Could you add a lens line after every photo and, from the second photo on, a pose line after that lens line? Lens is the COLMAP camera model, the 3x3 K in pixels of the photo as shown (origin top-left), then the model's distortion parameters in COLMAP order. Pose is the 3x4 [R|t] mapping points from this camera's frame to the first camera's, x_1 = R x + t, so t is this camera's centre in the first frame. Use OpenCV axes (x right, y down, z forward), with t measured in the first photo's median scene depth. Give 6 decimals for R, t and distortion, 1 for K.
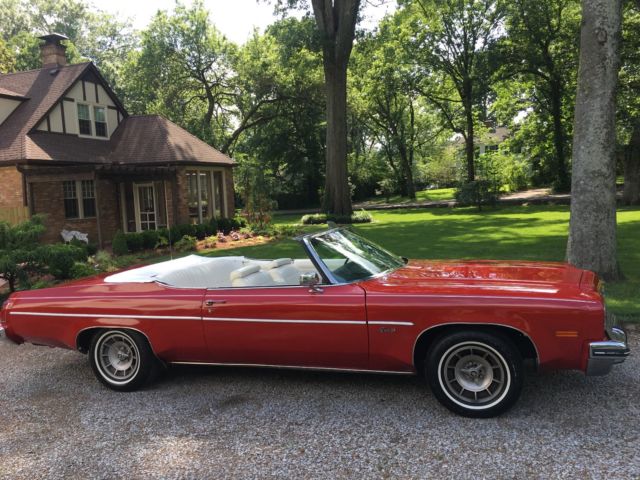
lens RADIAL K [[556.3, 0, 320.0], [0, 556.3, 240.0], [0, 0, 1]] dist [0.087691, -0.113806]
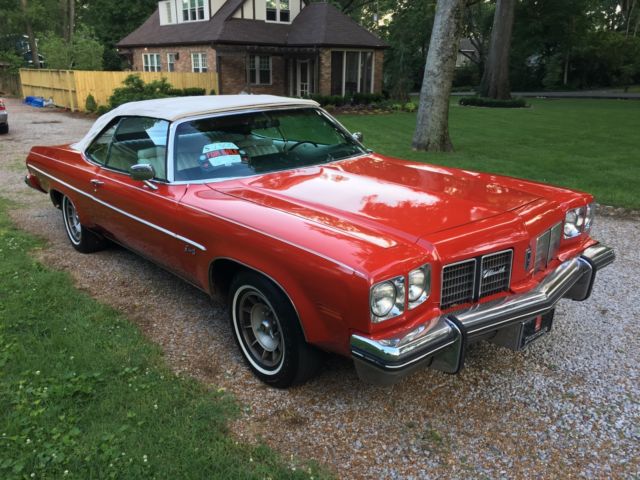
lens RADIAL K [[556.3, 0, 320.0], [0, 556.3, 240.0], [0, 0, 1]] dist [0.087691, -0.113806]
pose [[0.854809, 0.204496, -0.476952, 0.358820], [-0.098533, 0.966323, 0.237722, -0.007177], [0.509502, -0.156211, 0.846171, -0.139761]]
